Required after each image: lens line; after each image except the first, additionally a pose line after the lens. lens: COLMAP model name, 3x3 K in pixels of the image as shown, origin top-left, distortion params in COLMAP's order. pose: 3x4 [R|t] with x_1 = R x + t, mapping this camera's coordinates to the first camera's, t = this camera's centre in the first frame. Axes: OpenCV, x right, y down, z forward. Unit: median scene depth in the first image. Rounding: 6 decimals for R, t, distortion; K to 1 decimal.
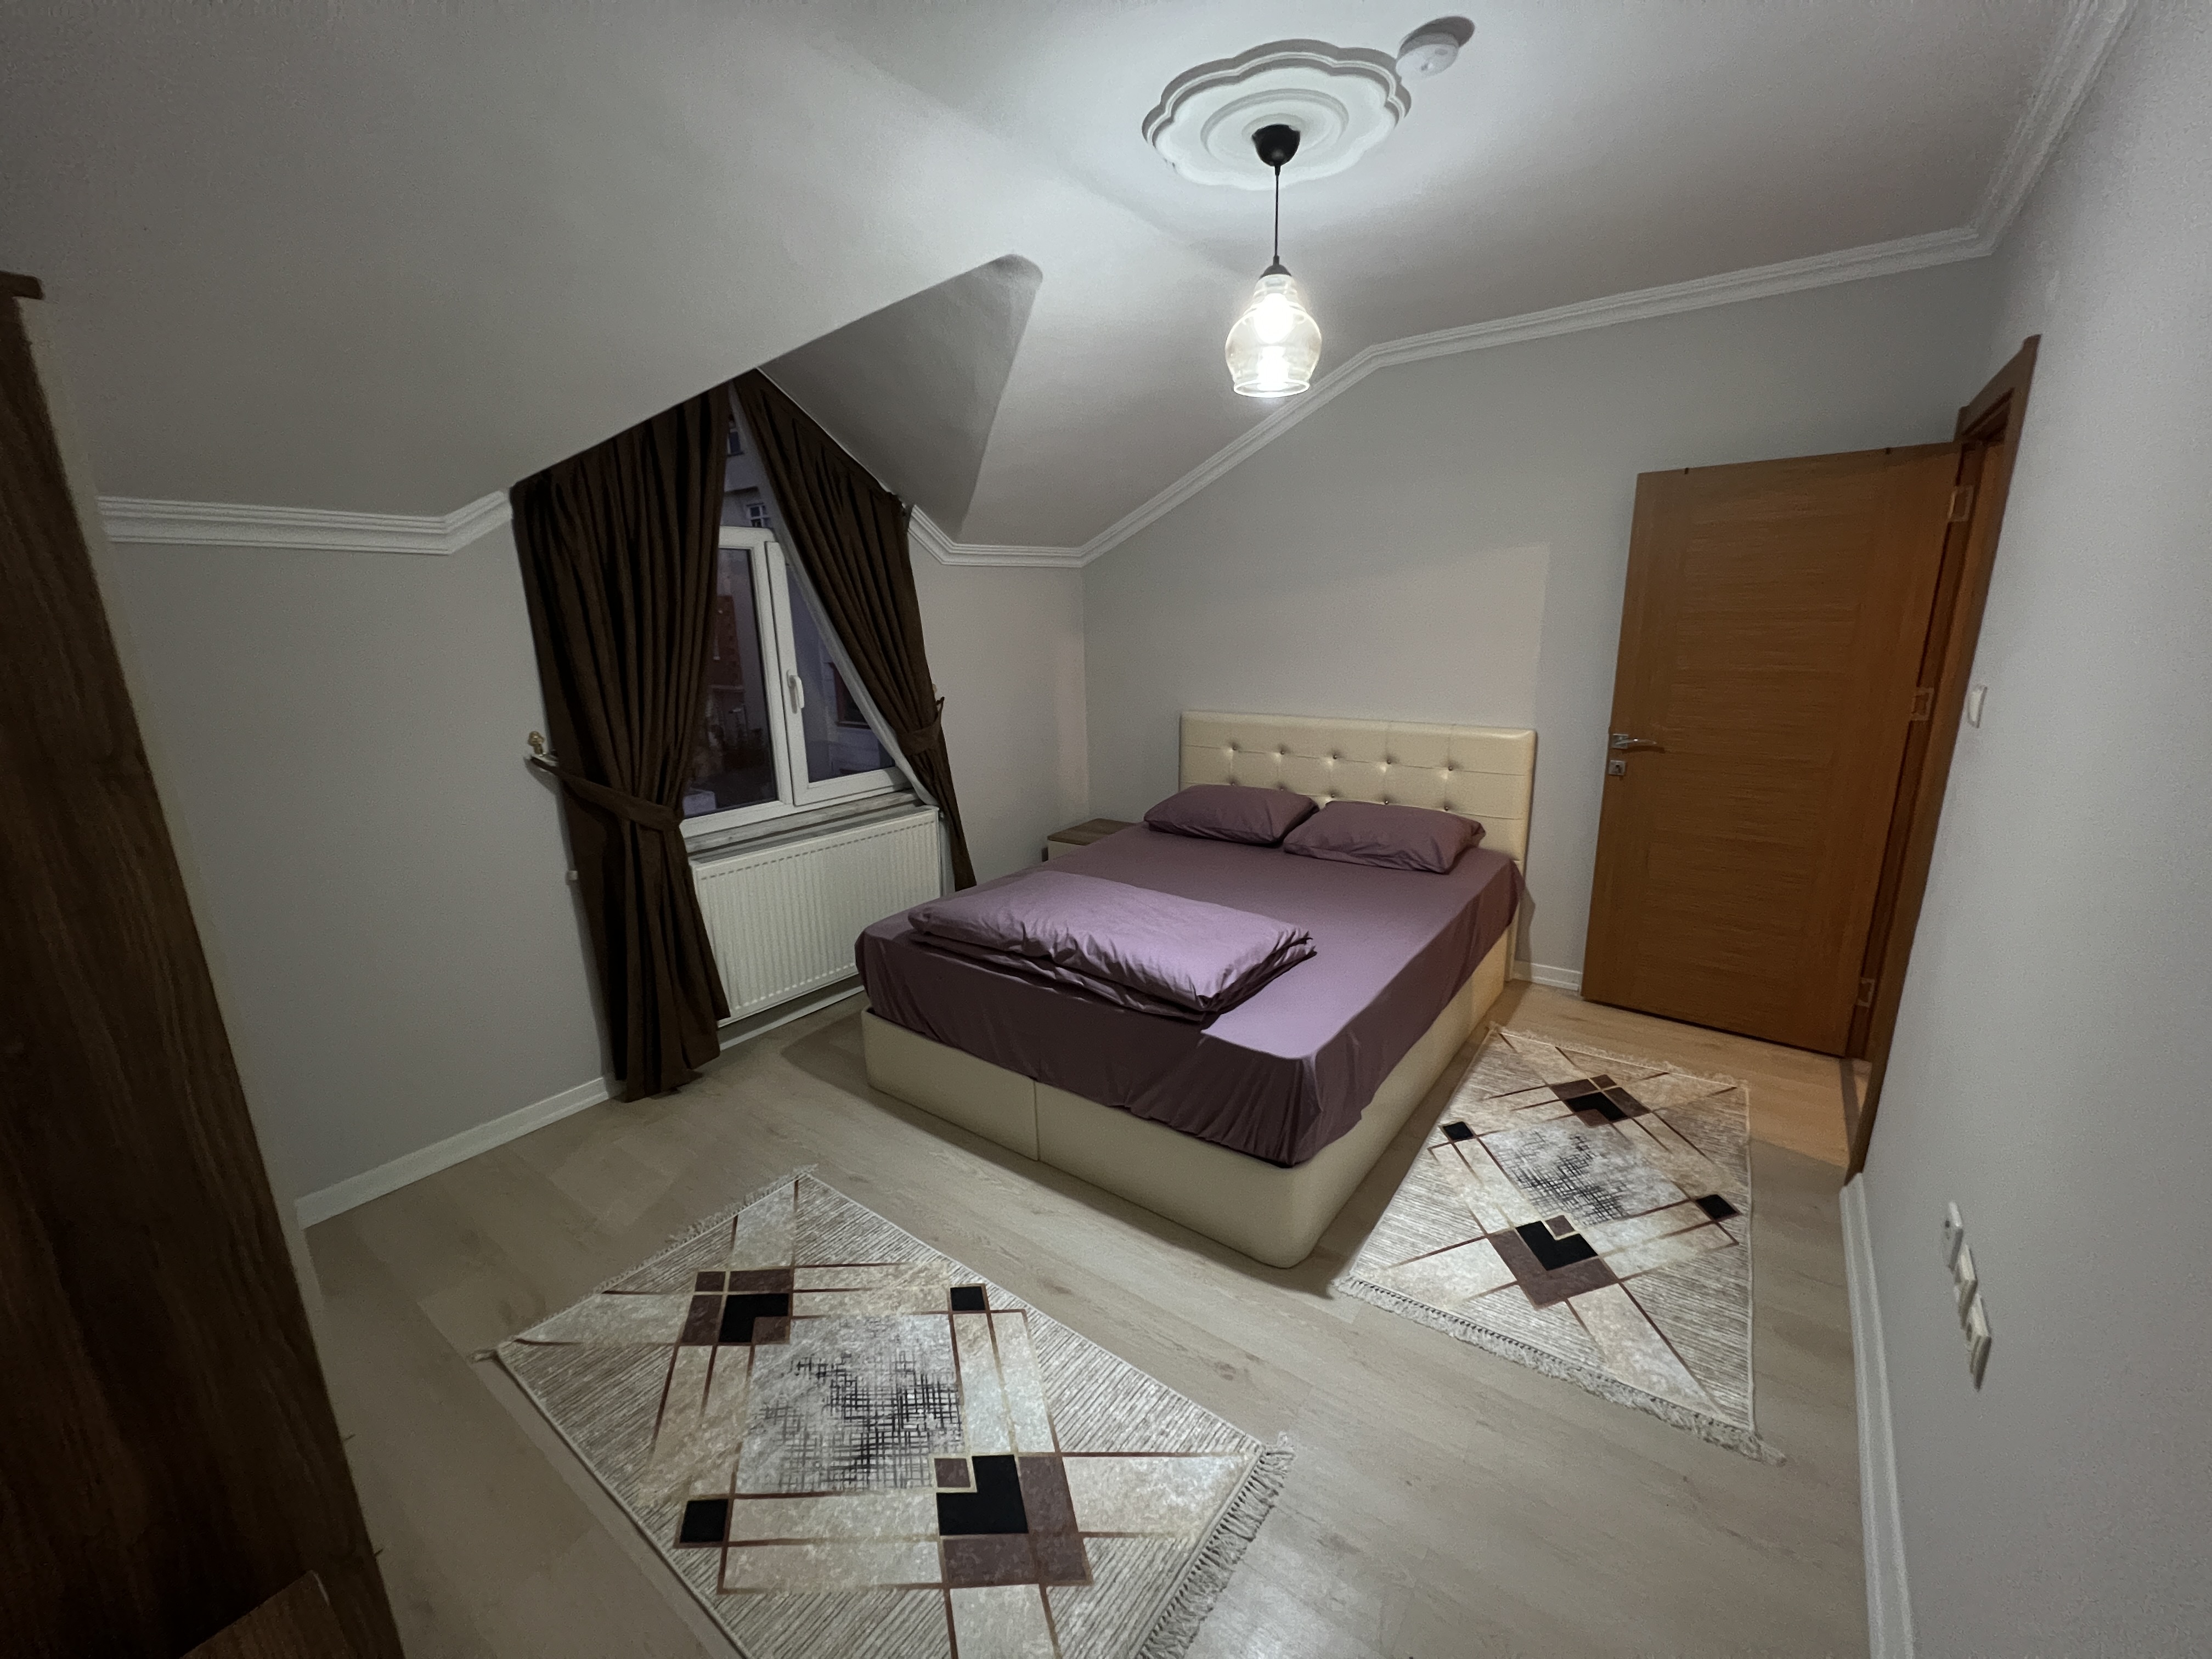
lens RADIAL K [[891.1, 0, 1106.3], [0, 891.1, 841.7], [0, 0, 1]] dist [-0.000585, 0.000693]
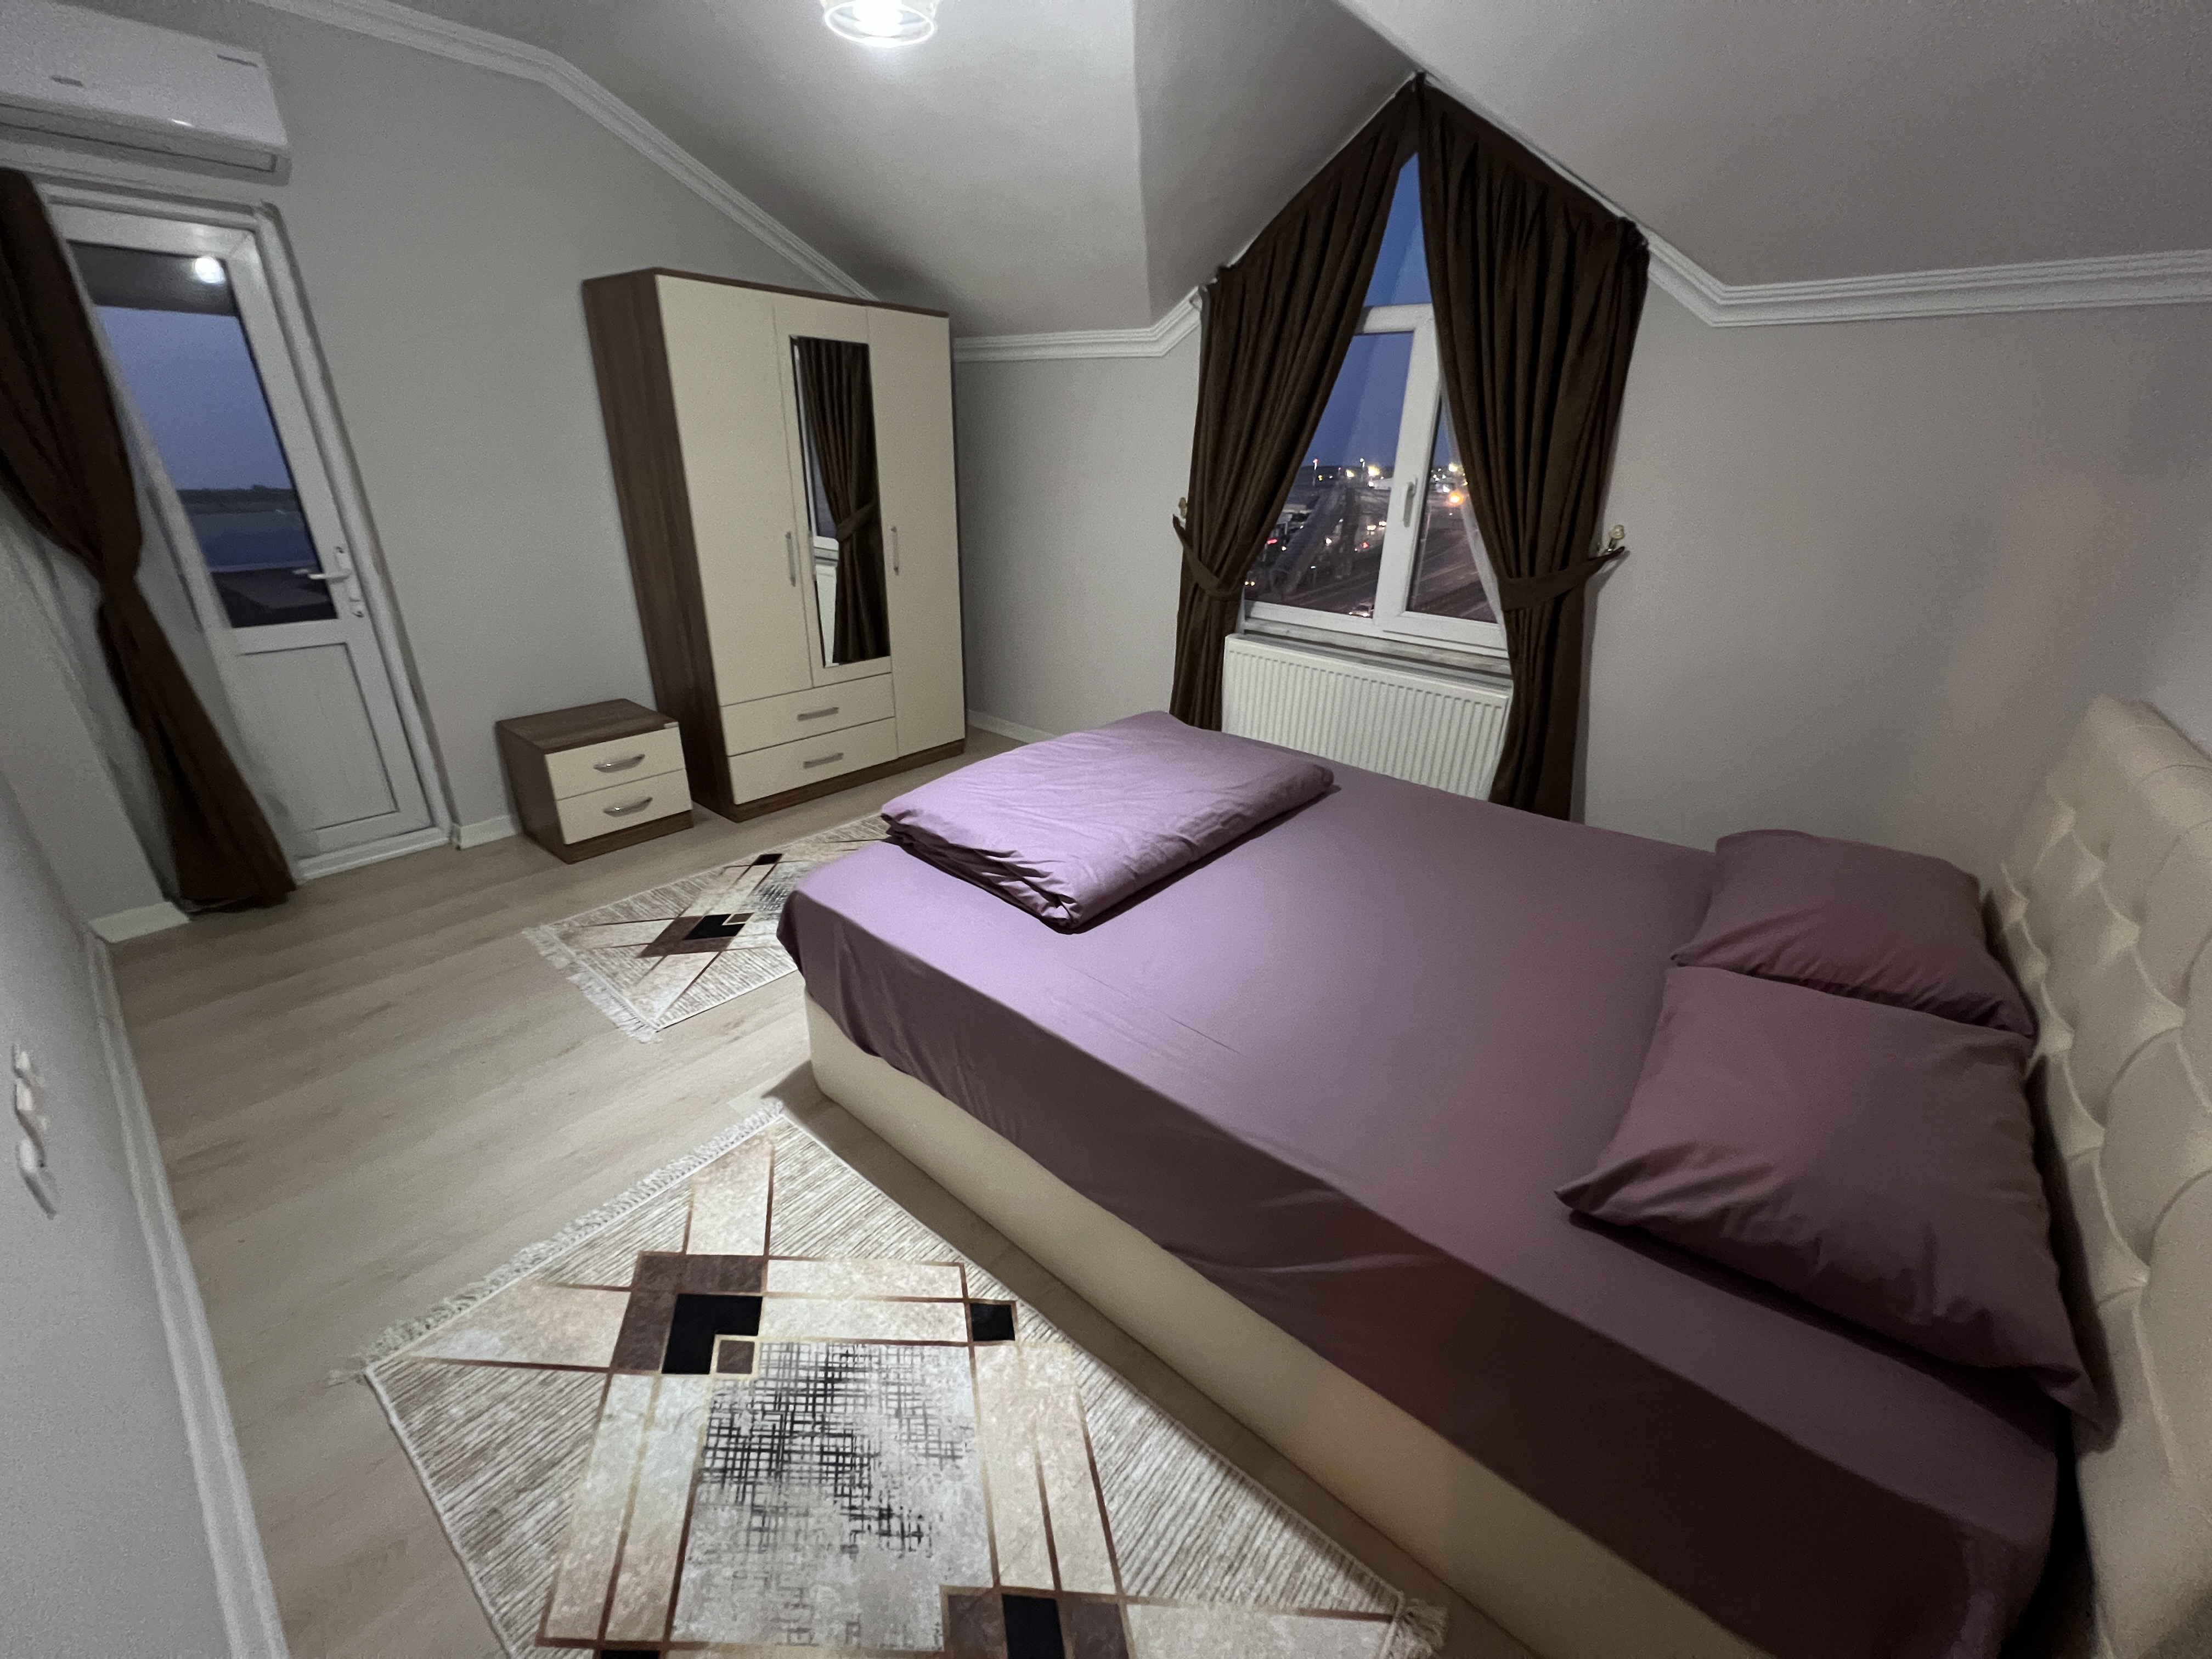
lens RADIAL K [[891.1, 0, 1107.4], [0, 891.1, 840.5], [0, 0, 1]] dist [-0.000585, 0.000693]
pose [[-0.071823, 0.426209, -0.901769, 0.868692], [-0.275236, 0.860531, 0.428639, -0.244839], [0.958690, 0.278985, 0.055502, 1.054177]]
